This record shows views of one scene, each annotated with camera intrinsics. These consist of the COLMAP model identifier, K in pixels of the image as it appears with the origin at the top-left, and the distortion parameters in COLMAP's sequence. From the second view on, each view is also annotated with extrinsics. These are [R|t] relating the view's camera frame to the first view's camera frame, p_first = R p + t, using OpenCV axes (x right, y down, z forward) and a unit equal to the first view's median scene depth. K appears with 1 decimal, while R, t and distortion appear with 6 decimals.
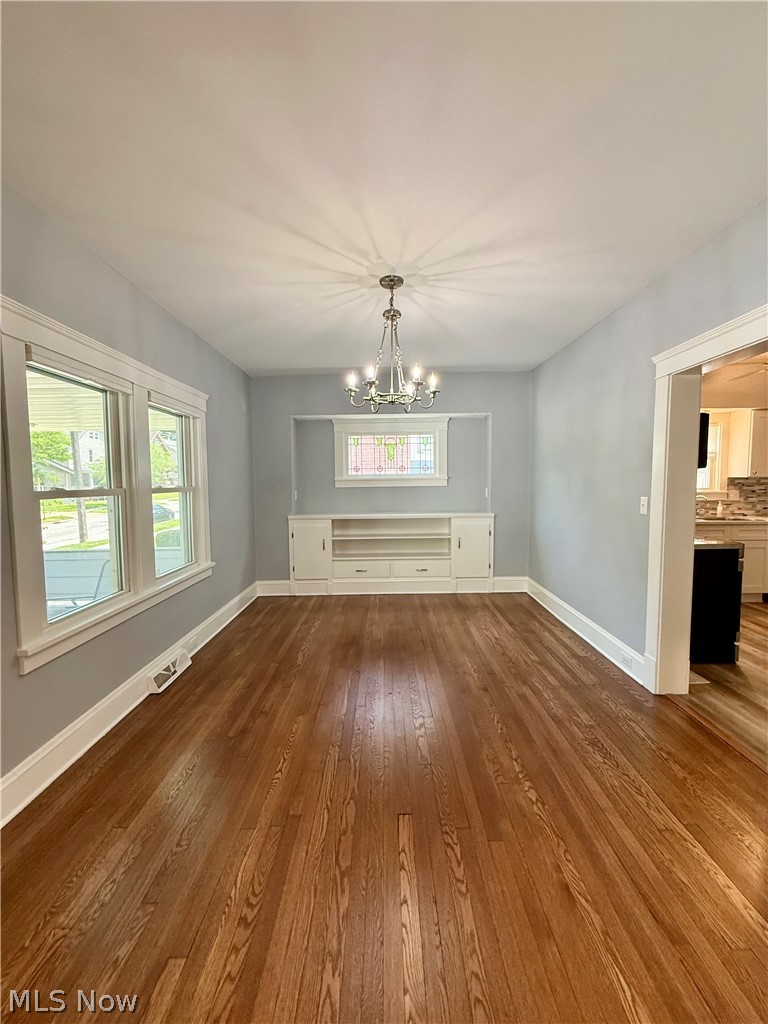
lens RADIAL K [[407.0, 0, 385.6], [0, 407.0, 509.4], [0, 0, 1]] dist [-0.001186, 0.000310]
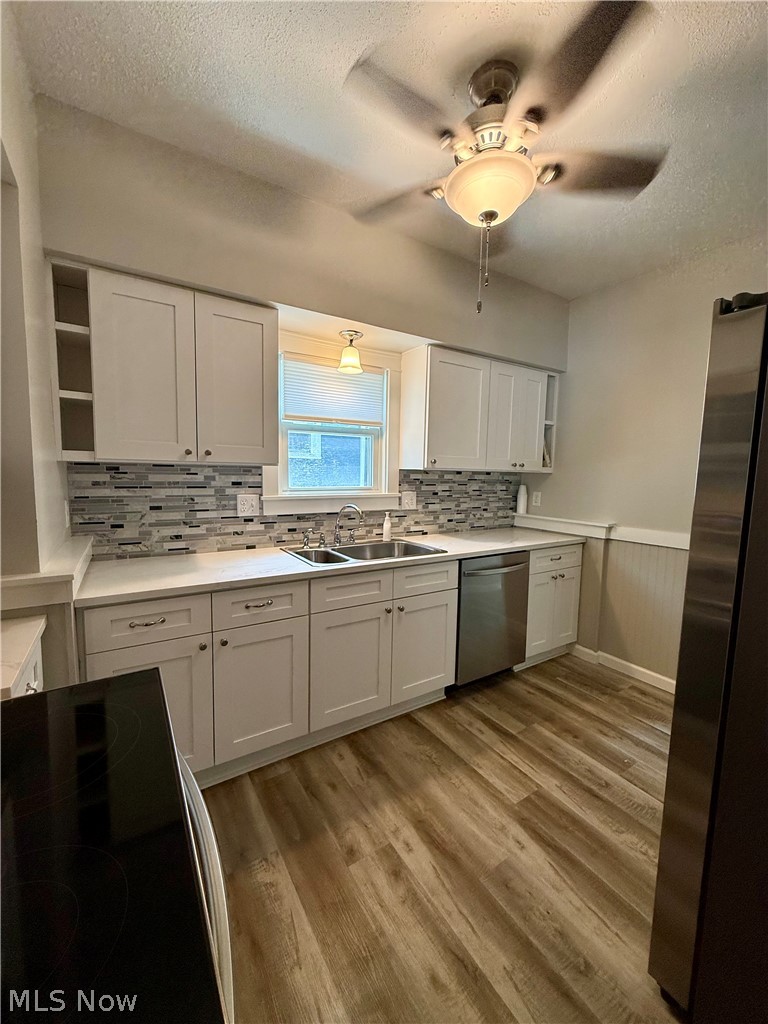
lens RADIAL K [[407.0, 0, 385.6], [0, 407.0, 509.4], [0, 0, 1]] dist [-0.001186, 0.000310]
pose [[0.844928, -0.023560, 0.534360, 0.518366], [0.010073, 0.999553, 0.028142, -0.038738], [-0.534785, -0.018396, 0.844788, 0.527837]]
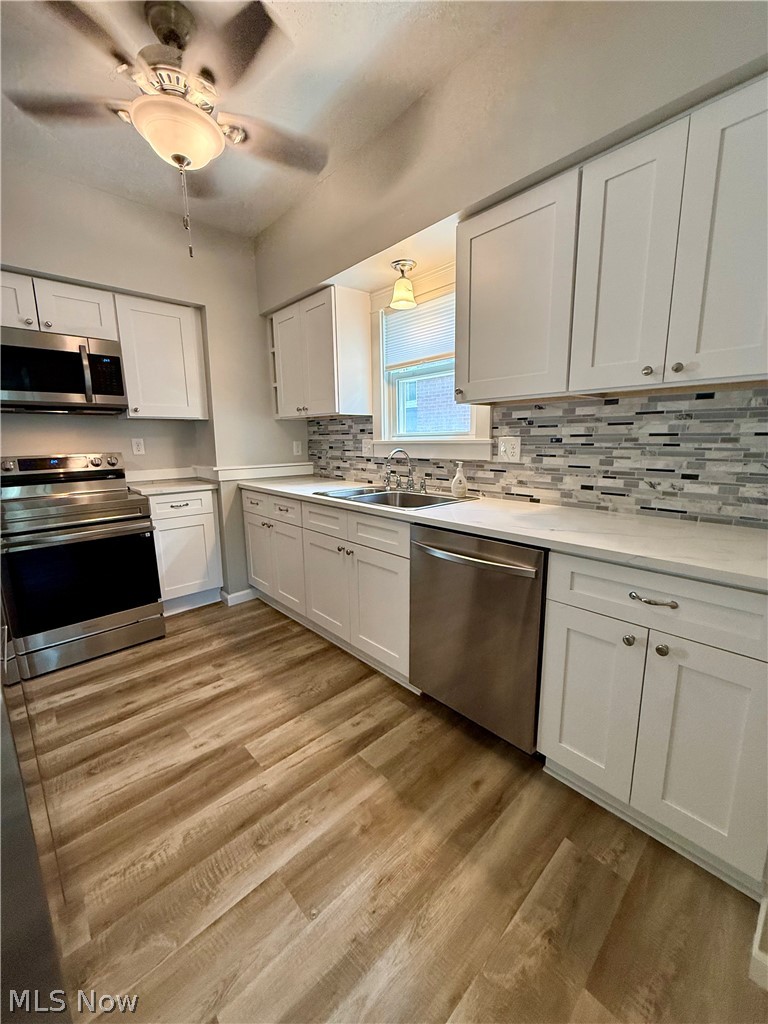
lens RADIAL K [[407.0, 0, 385.6], [0, 407.0, 509.4], [0, 0, 1]] dist [-0.001186, 0.000310]
pose [[0.676343, 0.129357, -0.725139, 1.080965], [-0.043722, 0.989773, 0.135785, -0.025191], [0.735288, -0.060133, 0.675082, 0.623752]]
